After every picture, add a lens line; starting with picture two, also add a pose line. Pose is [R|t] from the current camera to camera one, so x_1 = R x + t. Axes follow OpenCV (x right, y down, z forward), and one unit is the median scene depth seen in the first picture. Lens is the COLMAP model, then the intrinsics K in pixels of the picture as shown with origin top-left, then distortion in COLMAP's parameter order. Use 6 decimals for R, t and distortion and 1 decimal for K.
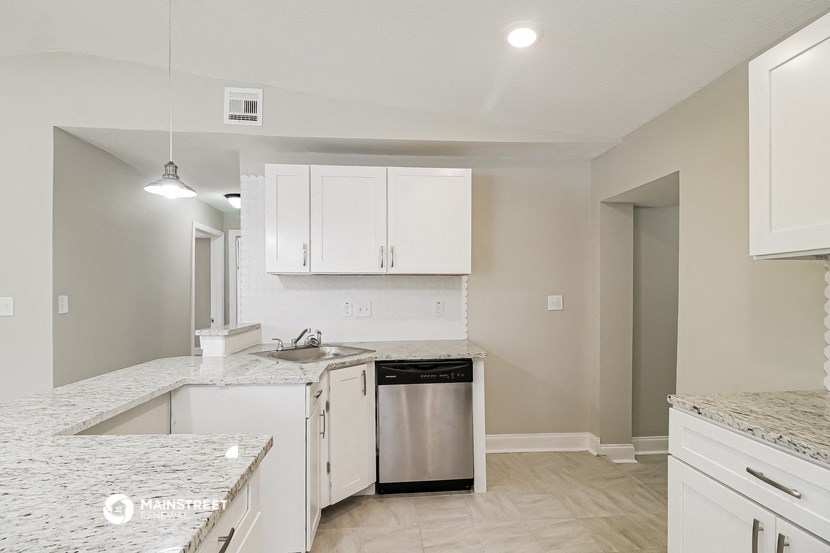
lens RADIAL K [[400.3, 0, 414.5], [0, 400.3, 293.1], [0, 0, 1]] dist [-0.001430, -0.000535]
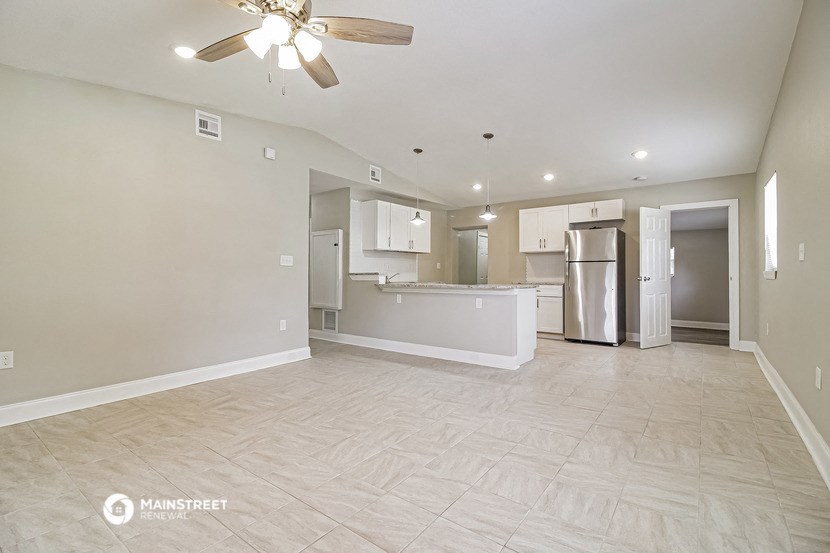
lens RADIAL K [[387.5, 0, 411.4], [0, 387.5, 275.3], [0, 0, 1]] dist [-0.003041, -0.000602]
pose [[0.669941, -0.002612, 0.742410, -1.804997], [0.002059, 0.999997, 0.001660, 0.090397], [-0.742412, 0.000416, 0.669944, -0.574173]]
